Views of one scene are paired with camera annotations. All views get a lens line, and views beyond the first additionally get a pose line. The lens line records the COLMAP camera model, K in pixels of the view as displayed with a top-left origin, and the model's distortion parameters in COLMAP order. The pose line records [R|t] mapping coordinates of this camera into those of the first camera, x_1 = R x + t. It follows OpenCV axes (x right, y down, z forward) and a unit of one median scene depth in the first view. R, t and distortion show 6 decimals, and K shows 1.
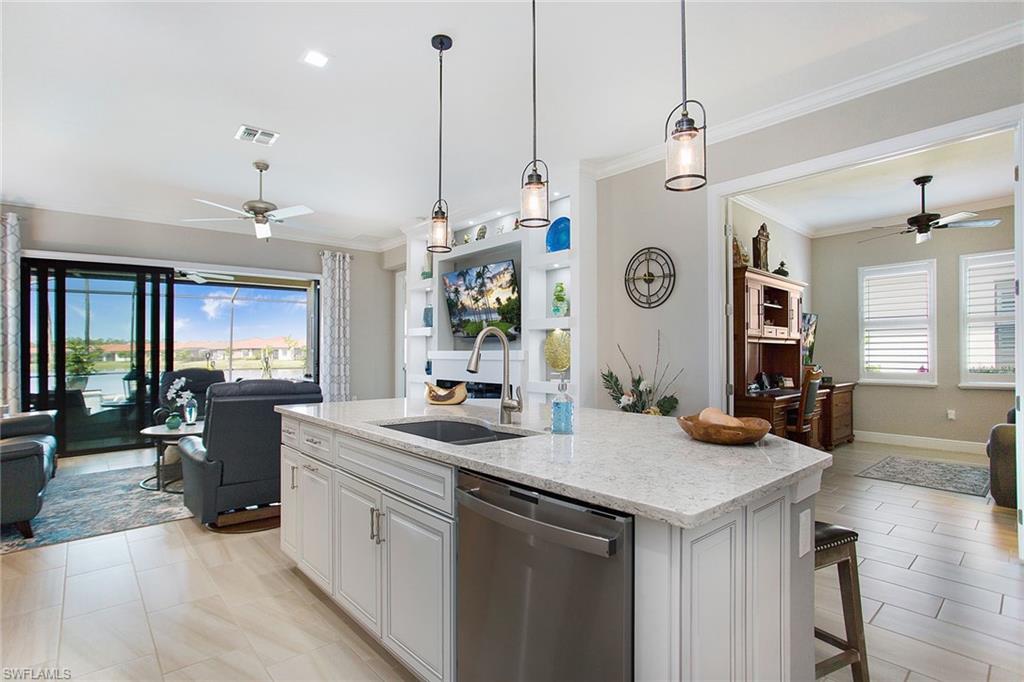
lens RADIAL K [[516.0, 0, 534.1], [0, 516.0, 349.0], [0, 0, 1]] dist [-0.002037, 0.000526]
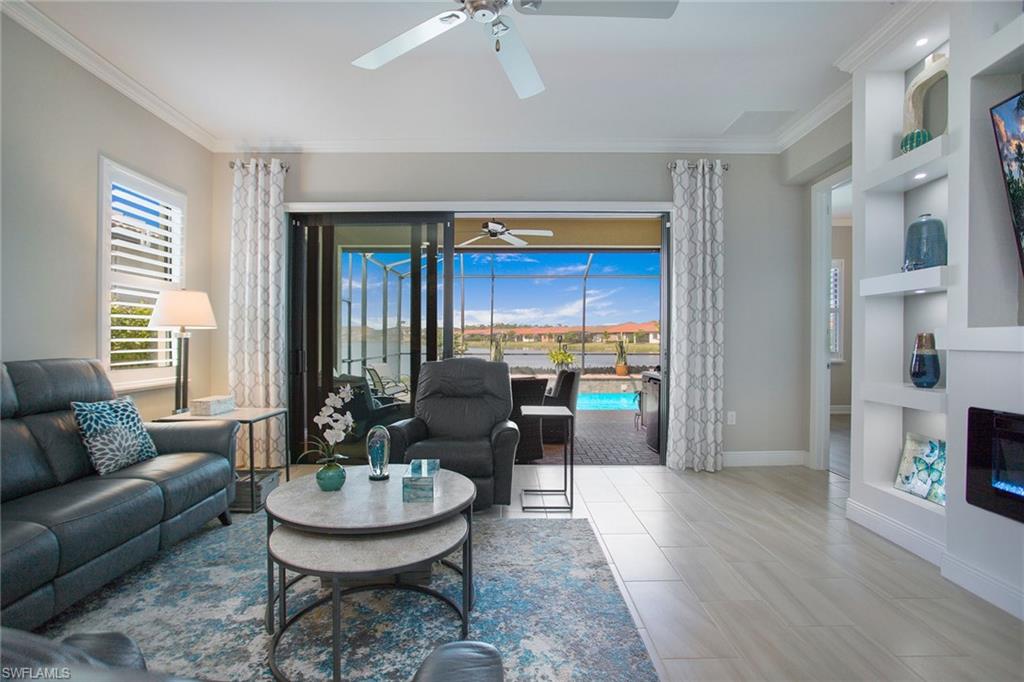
lens RADIAL K [[495.0, 0, 512.0], [0, 495.0, 341.0], [0, 0, 1]] dist [-0.007125, -0.000239]
pose [[0.728816, -0.001254, -0.684709, -0.189689], [0.007991, 0.999946, 0.006675, 0.010064], [0.684663, -0.010336, 0.728786, 0.545351]]
